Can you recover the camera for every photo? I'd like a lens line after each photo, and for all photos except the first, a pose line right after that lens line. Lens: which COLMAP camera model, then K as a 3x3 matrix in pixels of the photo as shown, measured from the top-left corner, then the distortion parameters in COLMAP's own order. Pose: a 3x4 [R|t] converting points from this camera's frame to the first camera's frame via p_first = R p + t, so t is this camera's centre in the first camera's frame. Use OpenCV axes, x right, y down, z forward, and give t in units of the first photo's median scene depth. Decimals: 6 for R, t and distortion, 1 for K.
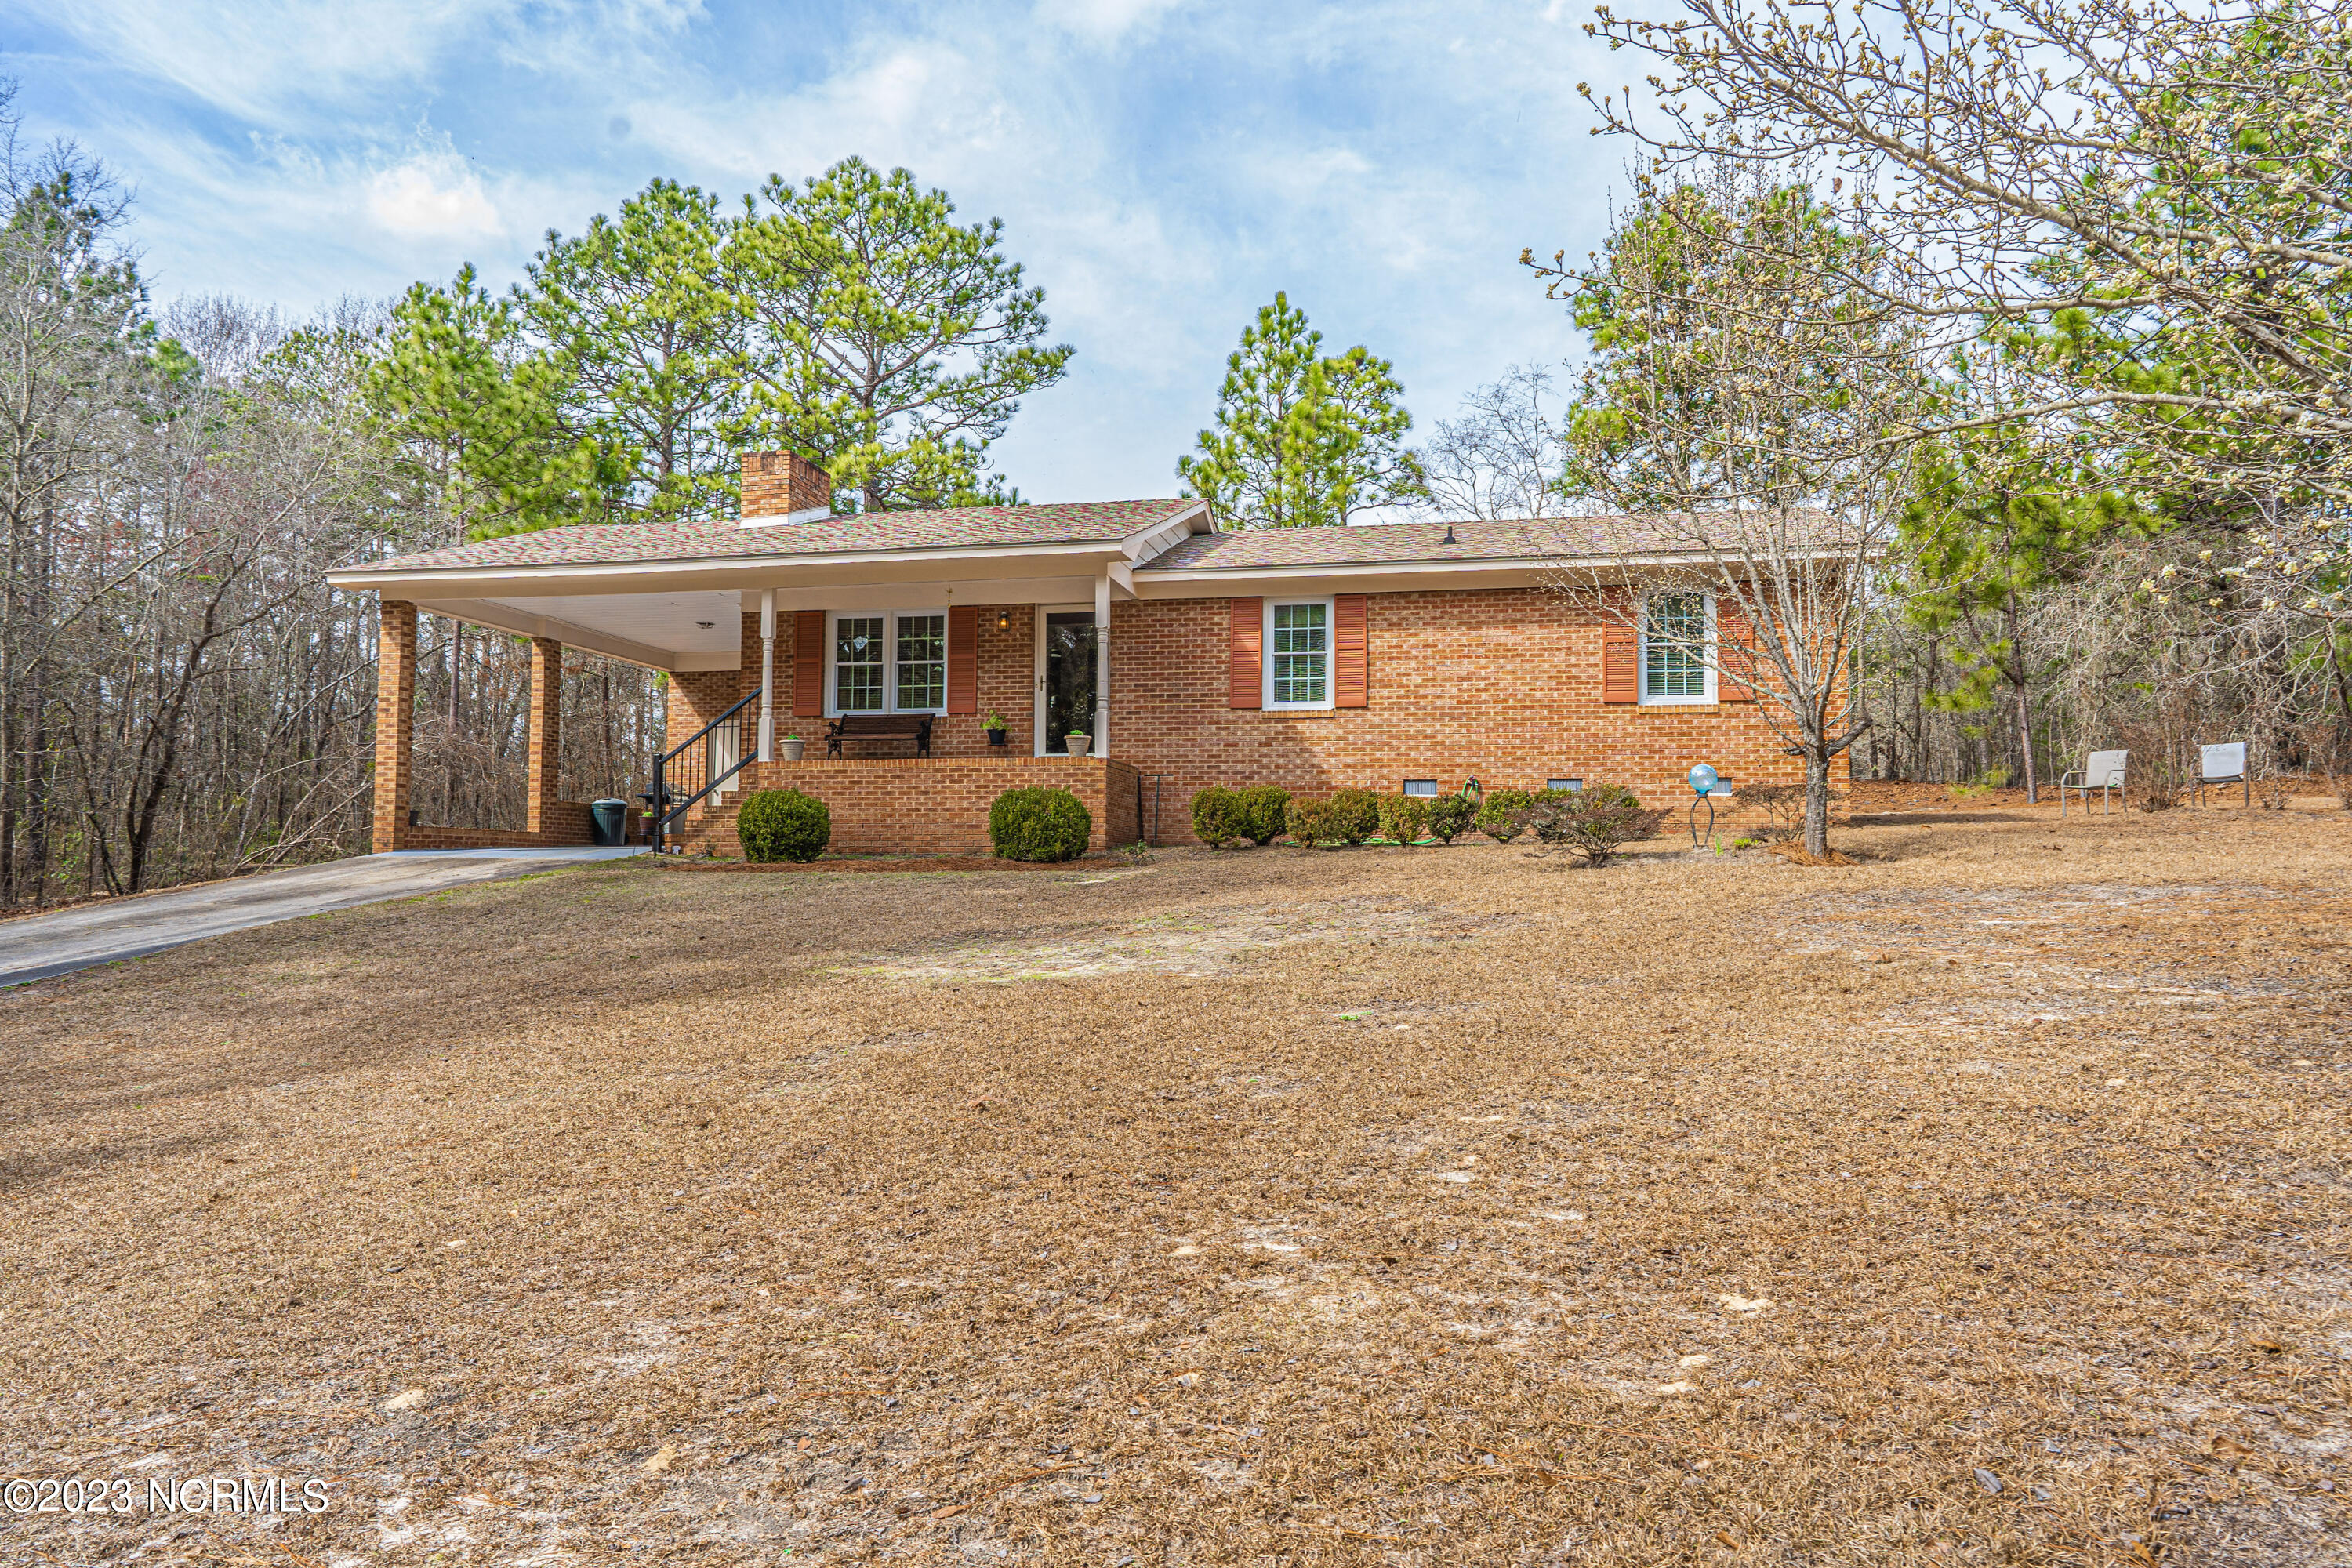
lens RADIAL K [[1581.7, 0, 1176.0], [0, 1581.7, 784.0], [0, 0, 1]] dist [0.000751, 0.004260]
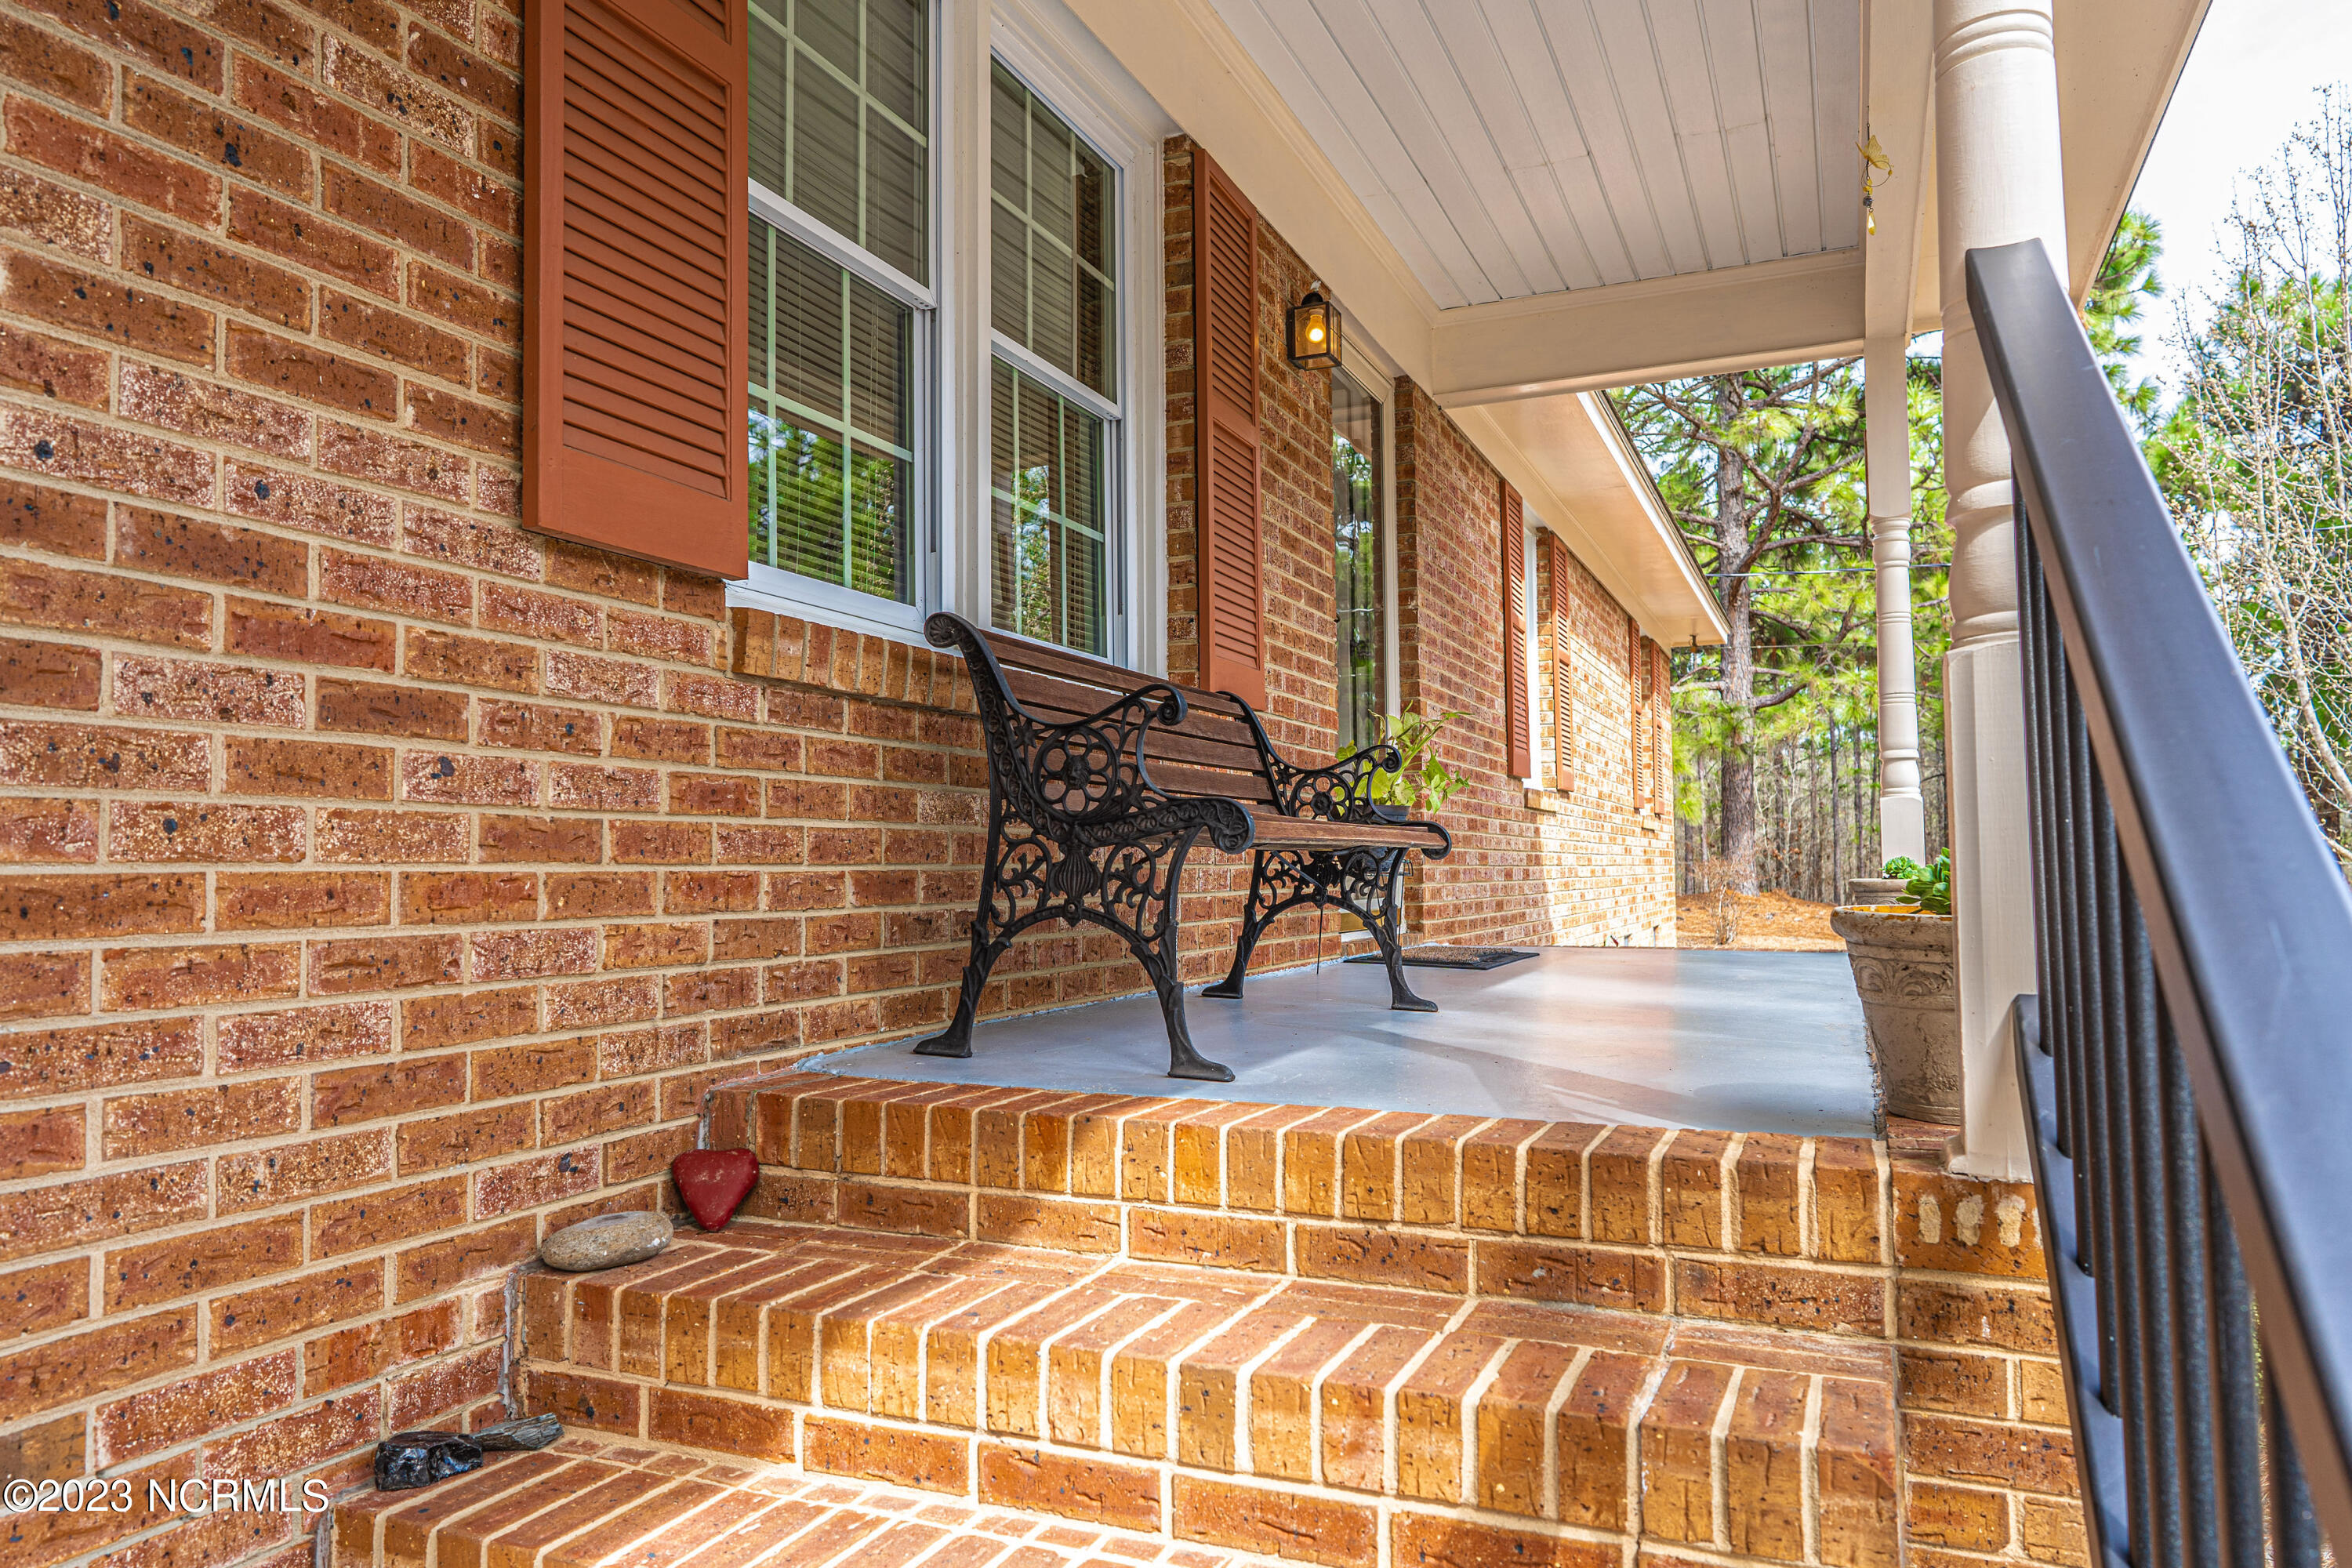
lens RADIAL K [[1566.4, 0, 1161.8], [0, 1566.4, 786.9], [0, 0, 1]] dist [-0.002401, 0.003469]
pose [[0.207538, 0.044728, 0.977204, -0.332375], [-0.046592, 0.998272, -0.035797, -0.027540], [-0.977117, -0.038101, 0.209264, 0.976632]]
